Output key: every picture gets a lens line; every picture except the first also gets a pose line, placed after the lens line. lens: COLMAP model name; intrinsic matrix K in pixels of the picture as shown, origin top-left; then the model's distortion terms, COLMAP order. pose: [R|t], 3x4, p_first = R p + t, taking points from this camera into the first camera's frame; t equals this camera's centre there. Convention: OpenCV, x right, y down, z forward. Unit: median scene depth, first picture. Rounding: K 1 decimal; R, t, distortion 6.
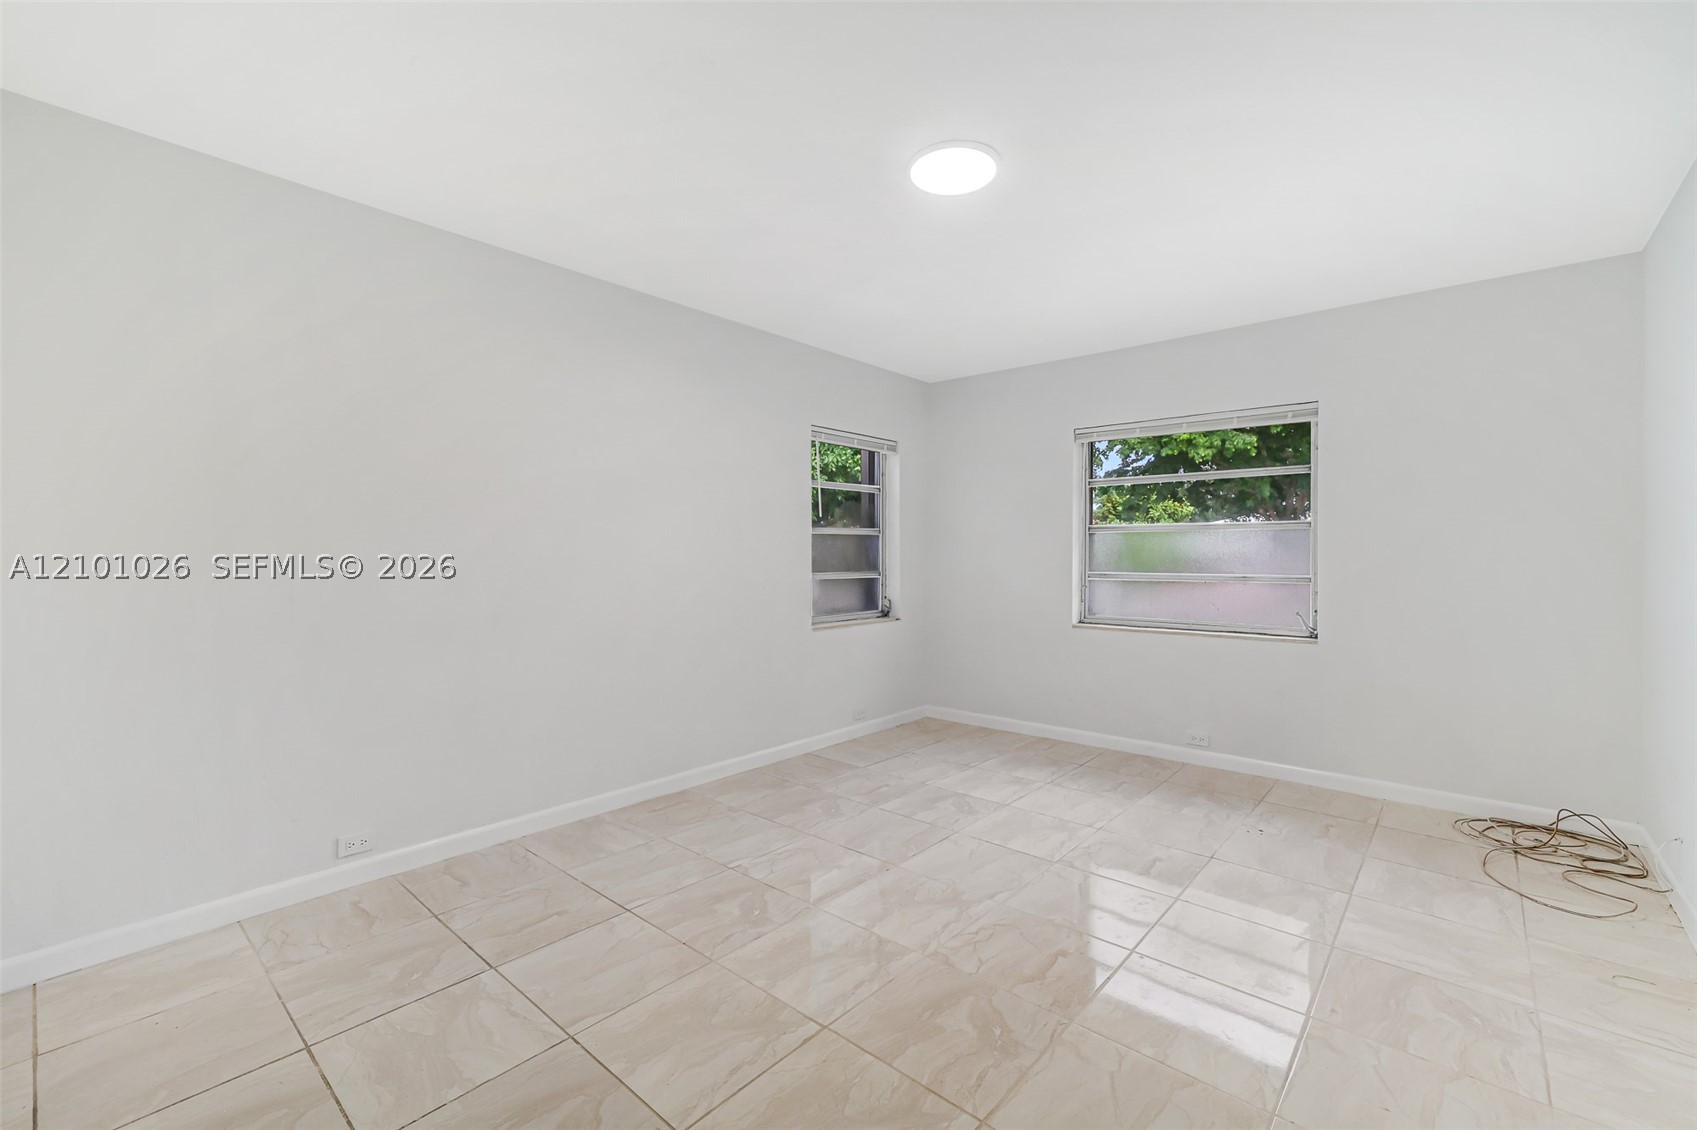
lens RADIAL K [[715.2, 0, 826.4], [0, 715.2, 563.7], [0, 0, 1]] dist [-0.000634, -0.000035]
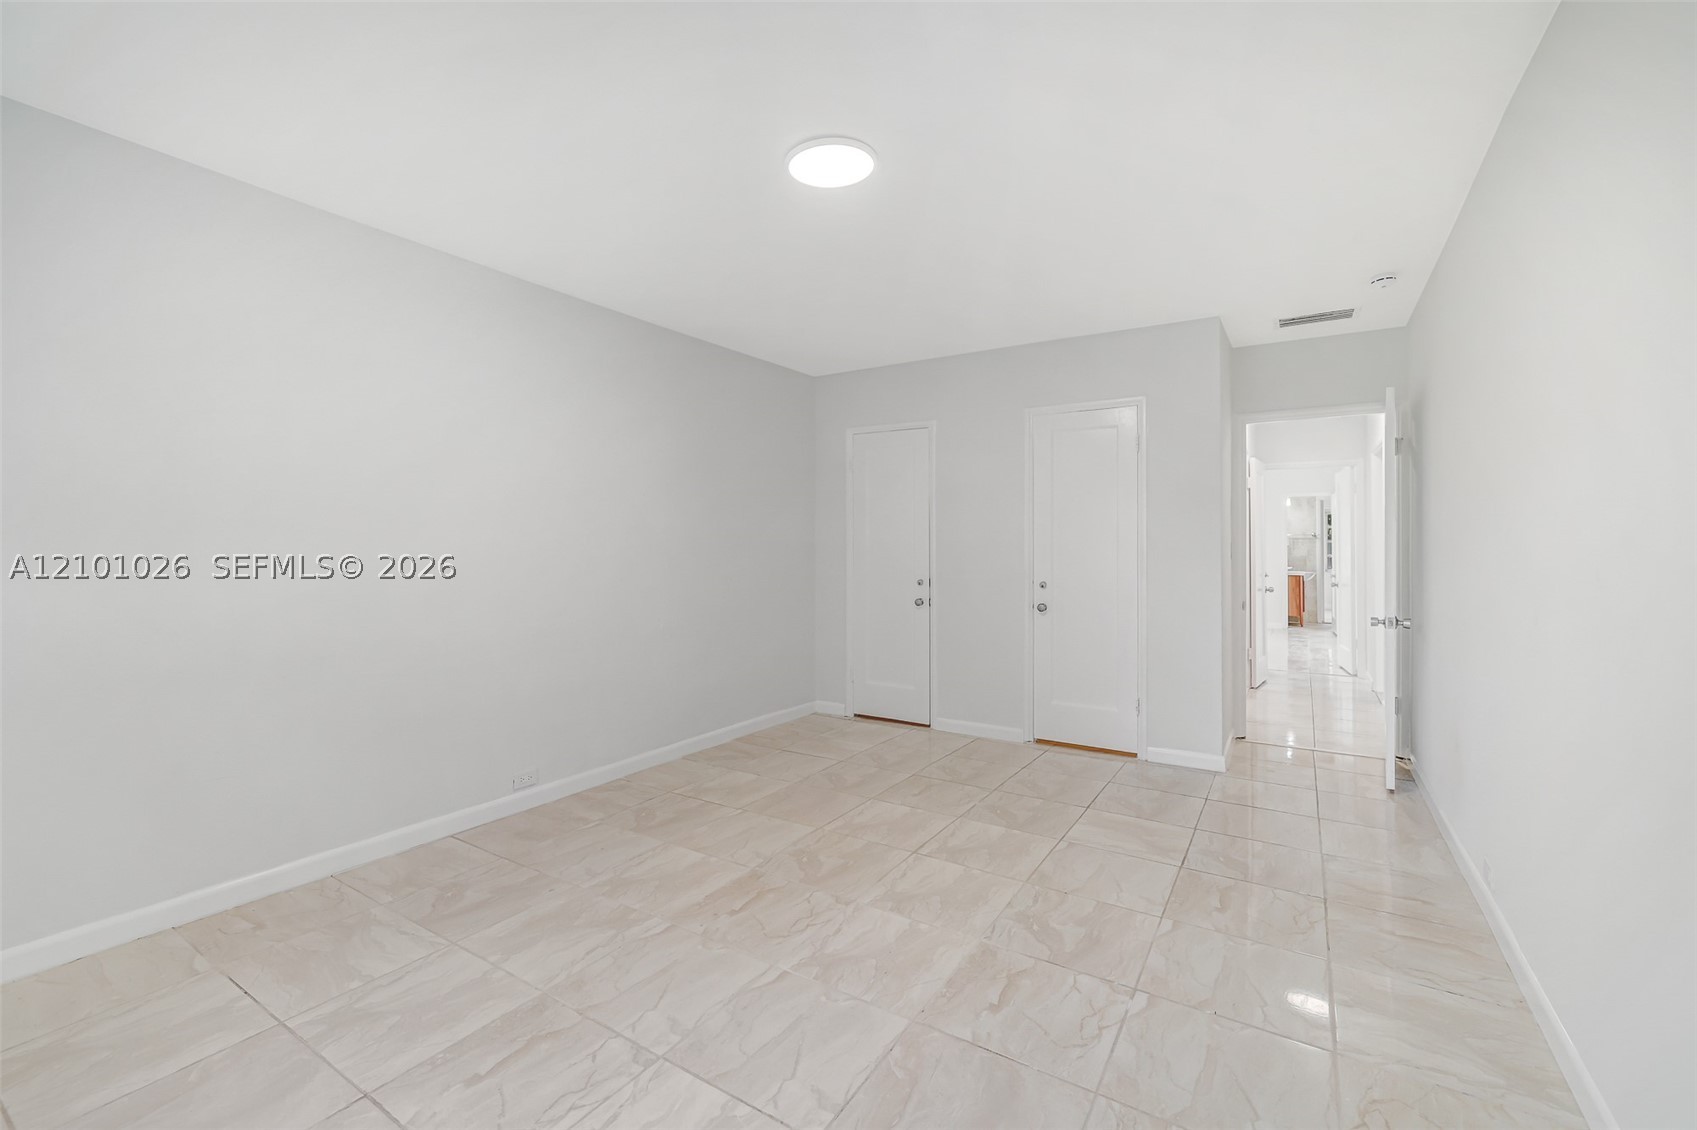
lens RADIAL K [[721.9, 0, 825.7], [0, 721.9, 532.0], [0, 0, 1]] dist [-0.000770, -0.000351]
pose [[-0.988467, -0.004441, -0.151374, 0.267727], [-0.003091, 0.999953, -0.009152, -0.021346], [0.151408, -0.008579, -0.988434, 1.577661]]
